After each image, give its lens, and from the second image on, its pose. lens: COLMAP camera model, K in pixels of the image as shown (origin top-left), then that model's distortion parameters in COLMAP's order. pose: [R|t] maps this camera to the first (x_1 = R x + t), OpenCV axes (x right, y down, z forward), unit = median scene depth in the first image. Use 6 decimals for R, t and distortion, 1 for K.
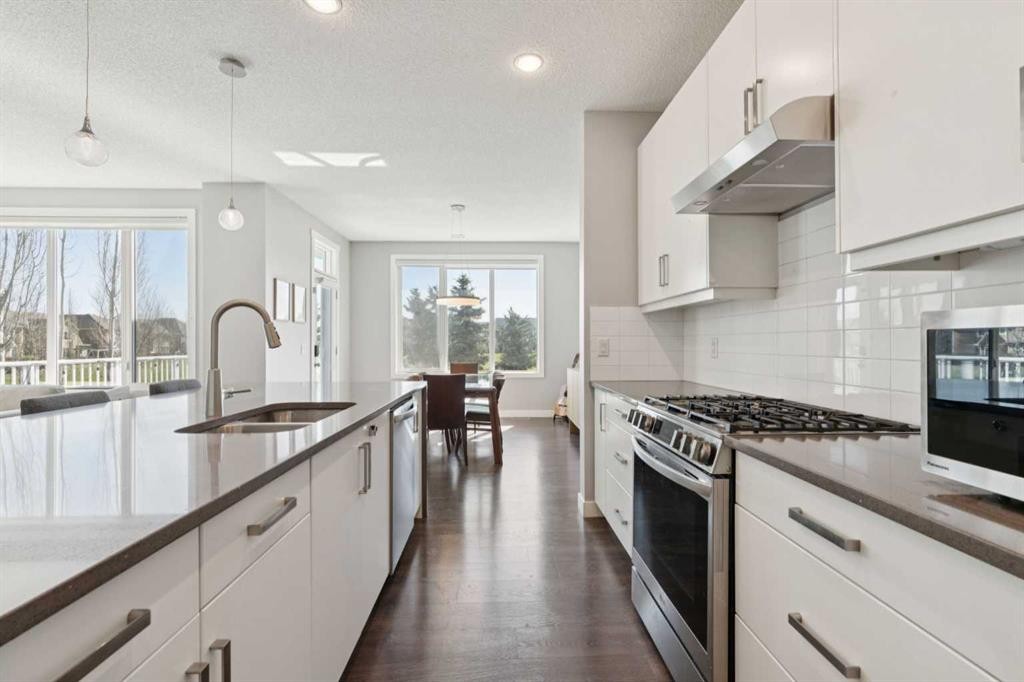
lens RADIAL K [[468.8, 0, 508.9], [0, 468.8, 343.1], [0, 0, 1]] dist [0.004162, -0.000256]
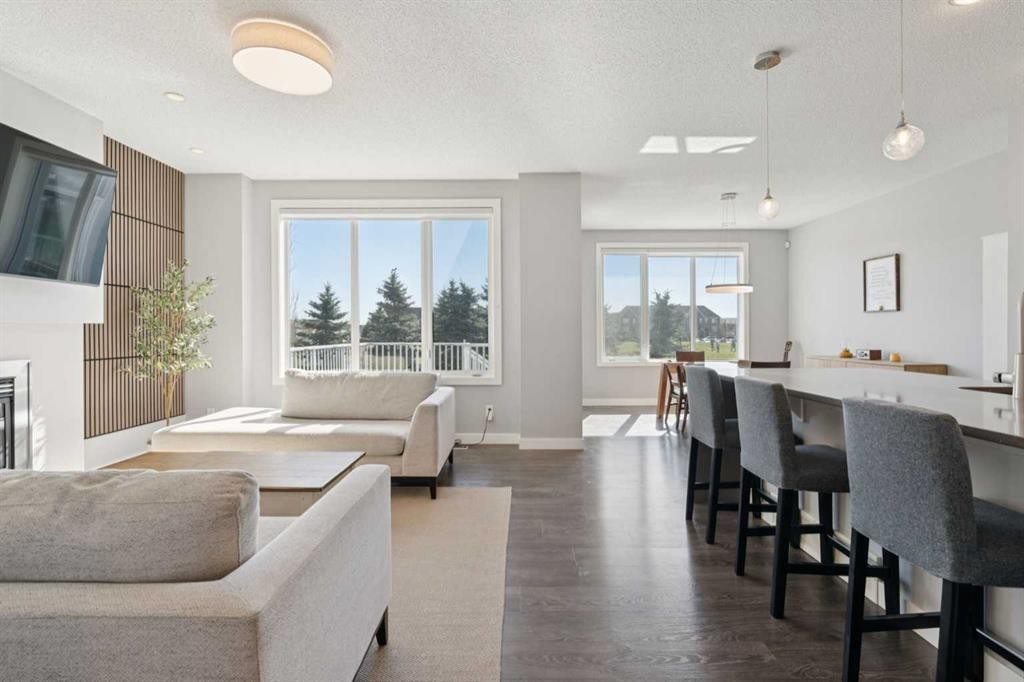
lens RADIAL K [[468.8, 0, 510.5], [0, 468.8, 338.6], [0, 0, 1]] dist [0.004162, -0.000256]
pose [[0.997735, 0.007642, -0.066826, -0.456163], [-0.006586, 0.999850, 0.016010, -0.001132], [0.066938, -0.015534, 0.997636, -0.009922]]
